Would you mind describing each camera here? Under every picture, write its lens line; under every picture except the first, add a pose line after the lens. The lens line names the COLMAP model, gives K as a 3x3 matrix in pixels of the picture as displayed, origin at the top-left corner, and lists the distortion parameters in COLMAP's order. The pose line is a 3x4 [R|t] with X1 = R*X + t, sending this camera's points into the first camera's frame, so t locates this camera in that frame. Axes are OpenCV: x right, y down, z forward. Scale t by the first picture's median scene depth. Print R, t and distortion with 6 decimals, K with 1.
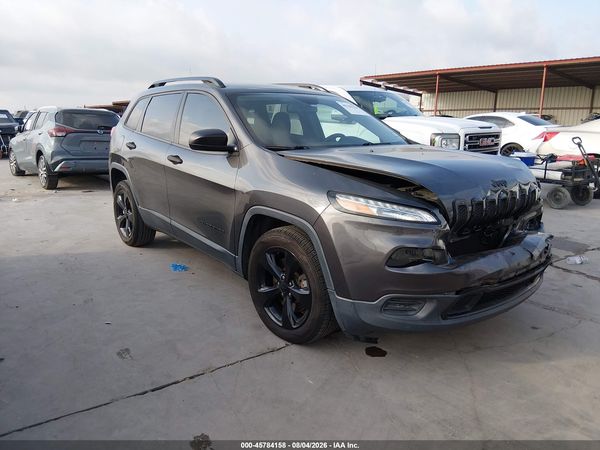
lens RADIAL K [[453.8, 0, 300.0], [0, 453.8, 225.0], [0, 0, 1]] dist [0.112513, -0.188438]
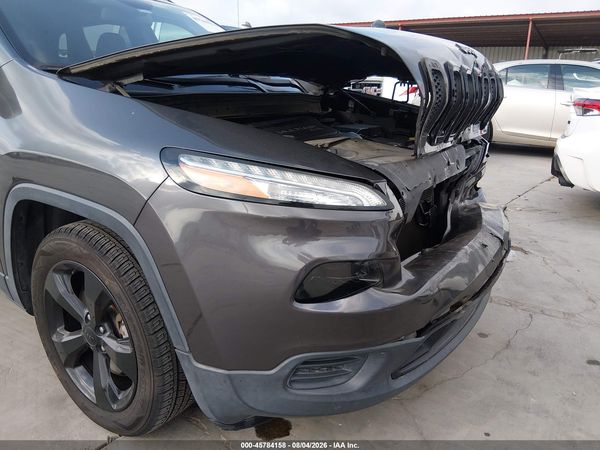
lens RADIAL K [[453.8, 0, 300.0], [0, 453.8, 225.0], [0, 0, 1]] dist [0.112513, -0.188438]
pose [[0.959086, -0.068411, 0.274725, 0.055999], [0.045856, 0.995090, 0.087706, -0.027815], [-0.279376, -0.071520, 0.957515, 0.445343]]
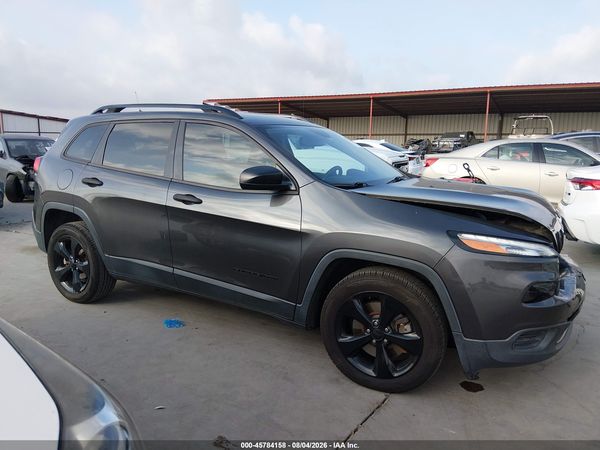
lens RADIAL K [[453.8, 0, 300.0], [0, 453.8, 225.0], [0, 0, 1]] dist [0.112513, -0.188438]
pose [[0.934233, -0.055645, 0.352296, -0.517476], [0.071456, 0.996930, -0.032023, -0.070347], [-0.349432, 0.055090, 0.935341, 0.165047]]
